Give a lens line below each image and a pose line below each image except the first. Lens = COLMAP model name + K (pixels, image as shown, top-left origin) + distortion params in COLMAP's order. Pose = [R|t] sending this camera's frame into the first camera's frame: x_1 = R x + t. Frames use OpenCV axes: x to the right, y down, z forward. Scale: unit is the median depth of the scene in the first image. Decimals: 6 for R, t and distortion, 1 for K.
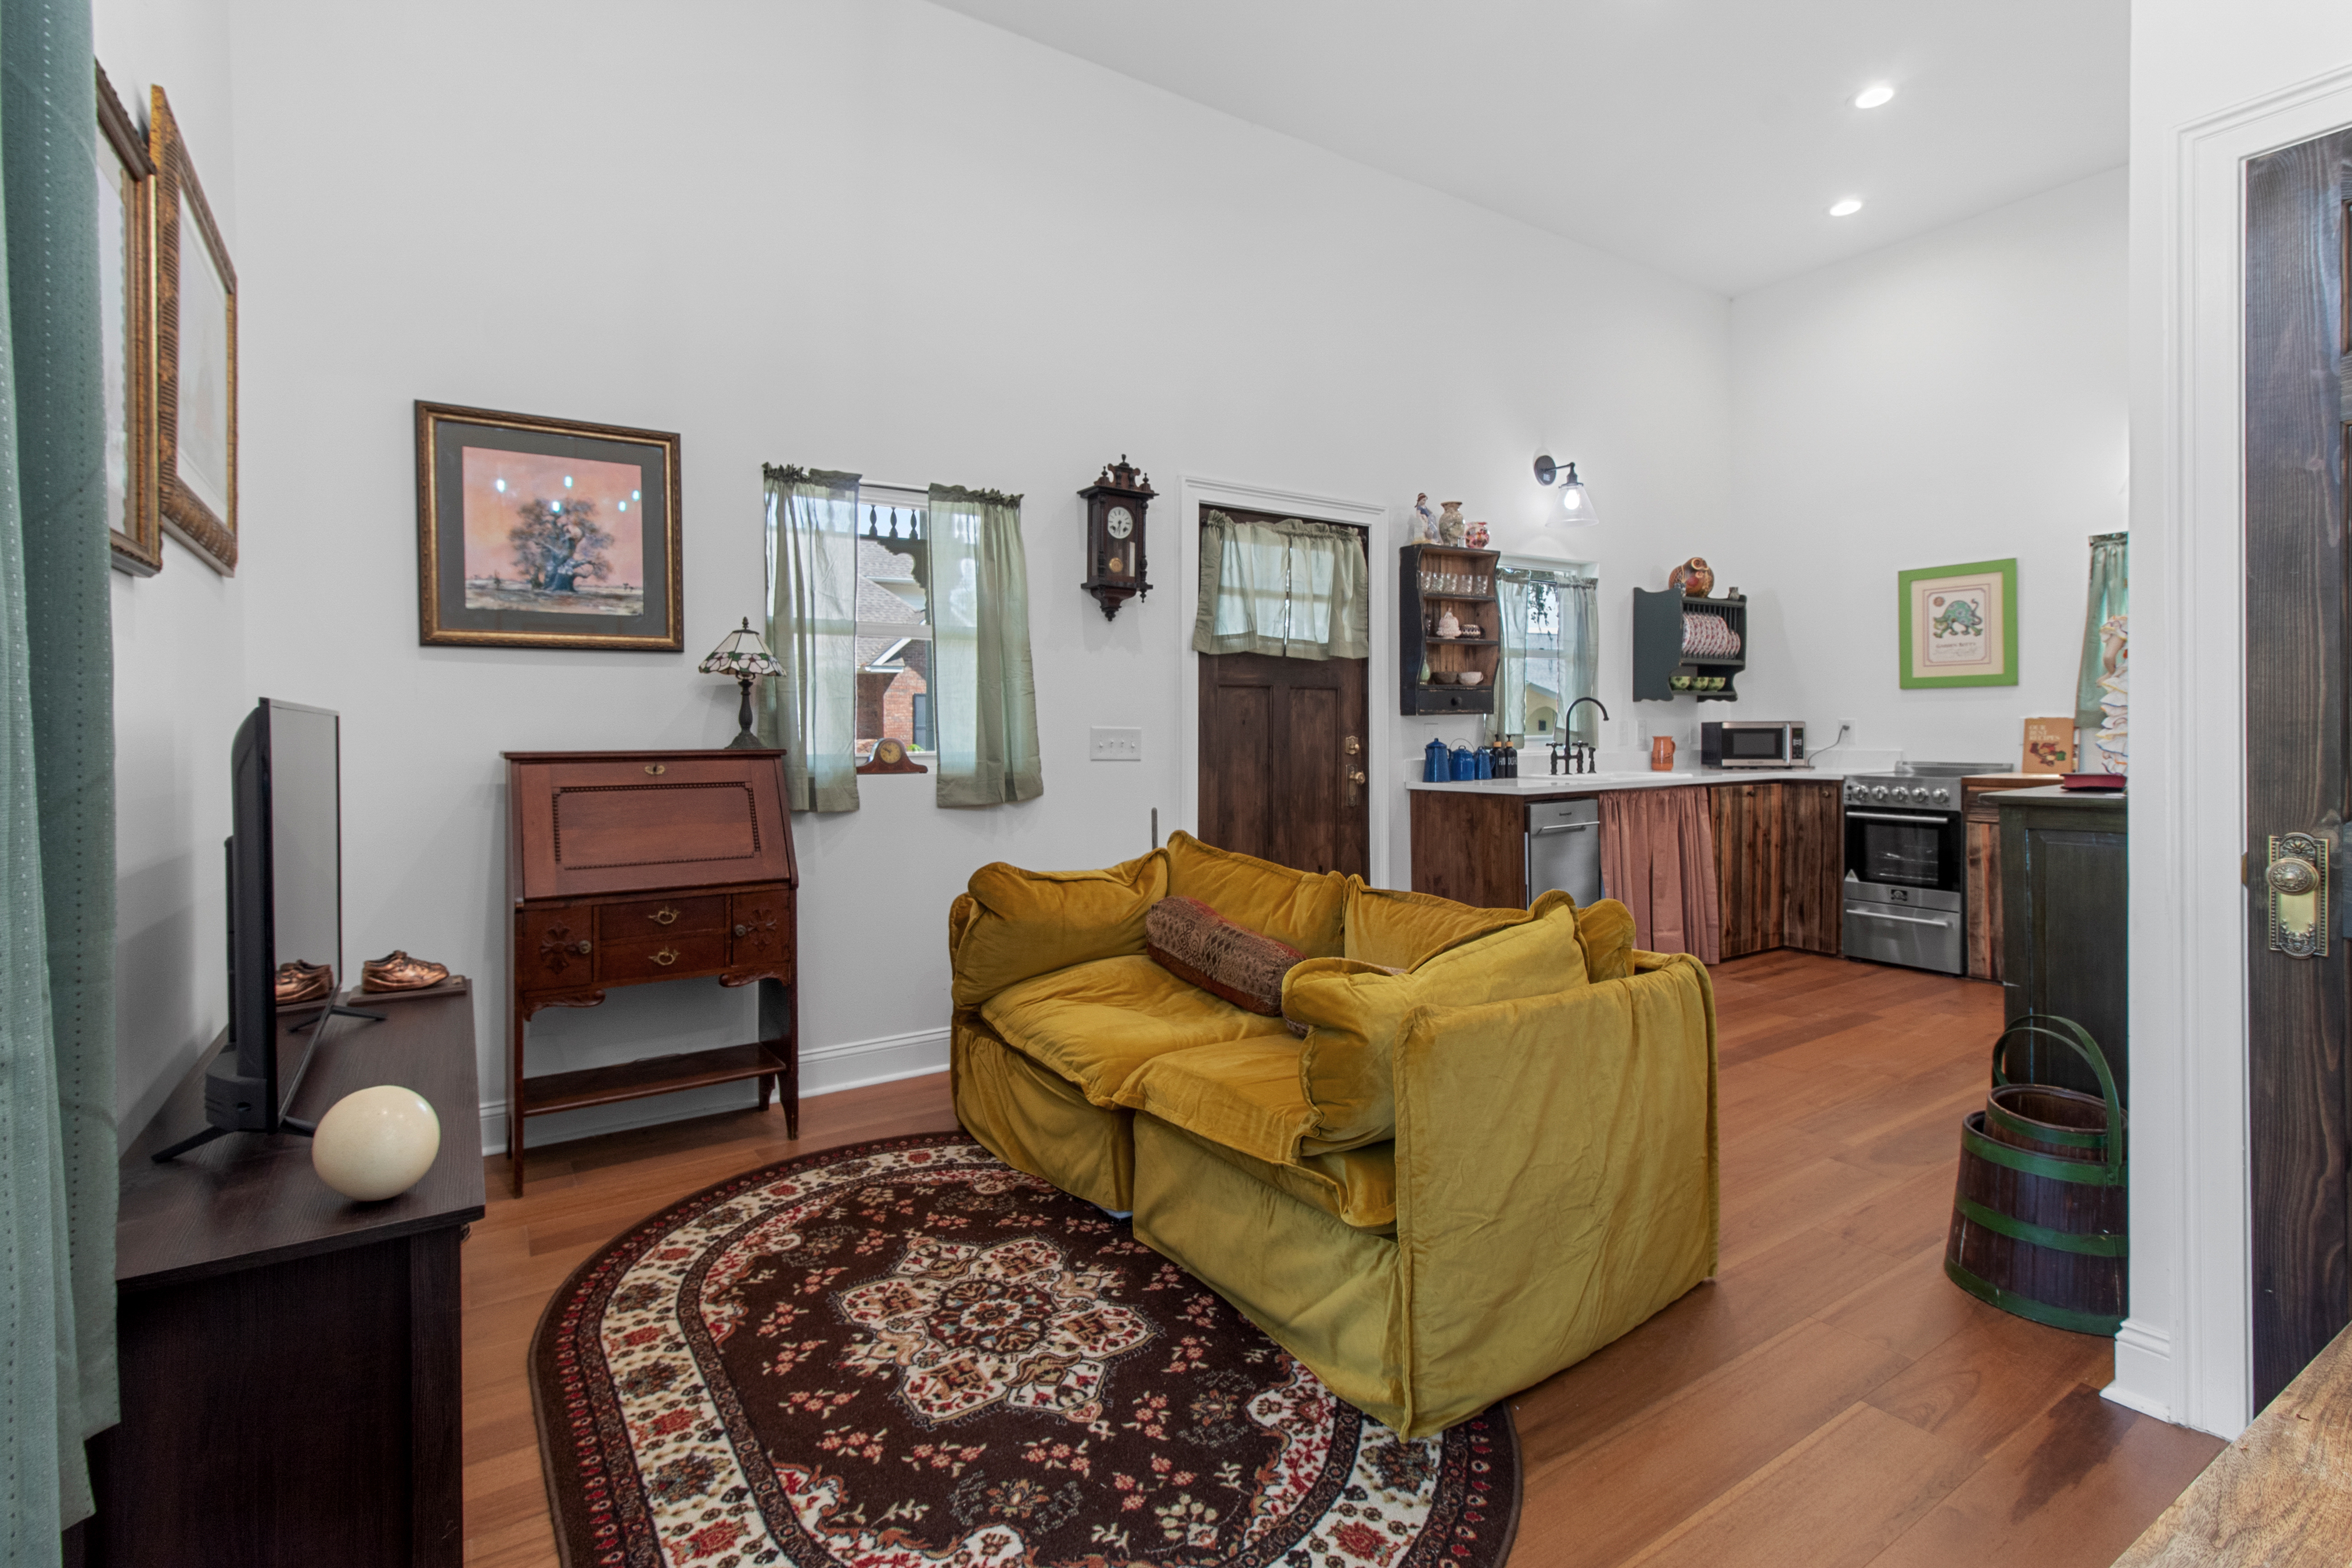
lens RADIAL K [[1099.7, 0, 1177.4], [0, 1099.7, 736.1], [0, 0, 1]] dist [0.004275, 0.000858]
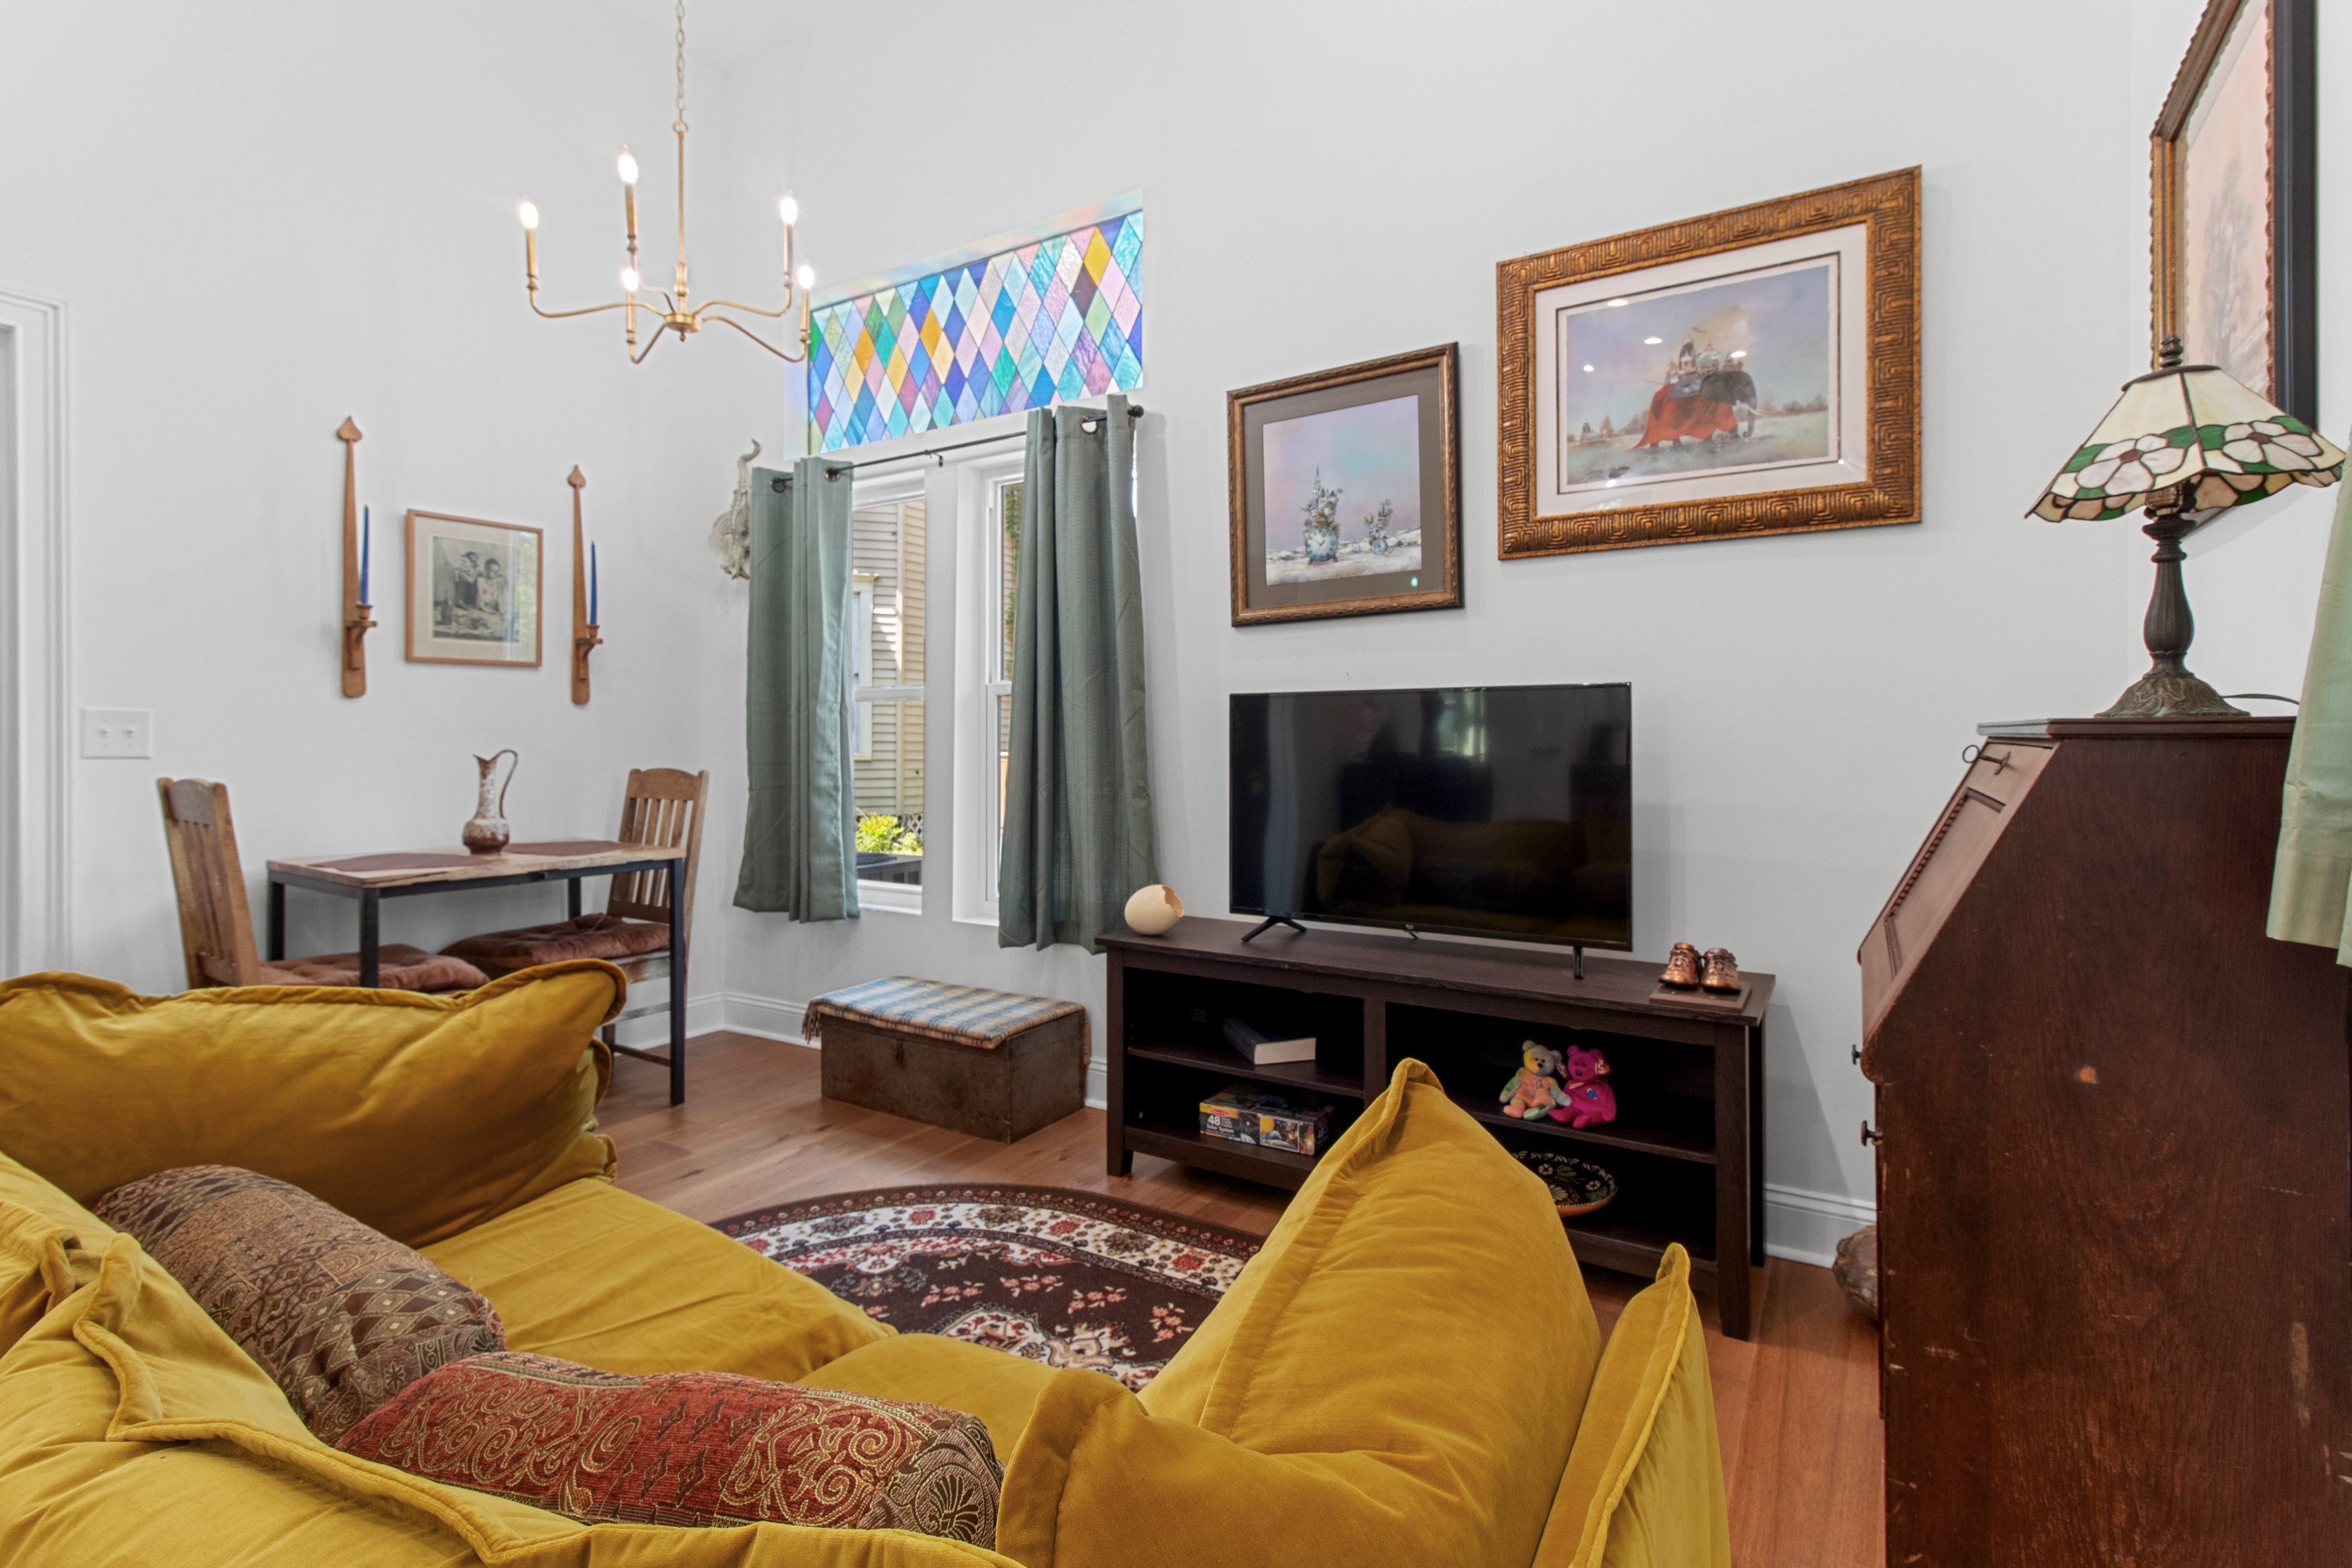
lens RADIAL K [[1082.5, 0, 1192.2], [0, 1082.5, 748.9], [0, 0, 1]] dist [0.001645, 0.000101]
pose [[-0.905624, 0.014311, -0.423840, 0.018844], [0.008018, 0.999830, 0.016629, 0.009388], [0.424005, 0.011662, -0.905585, 0.836451]]
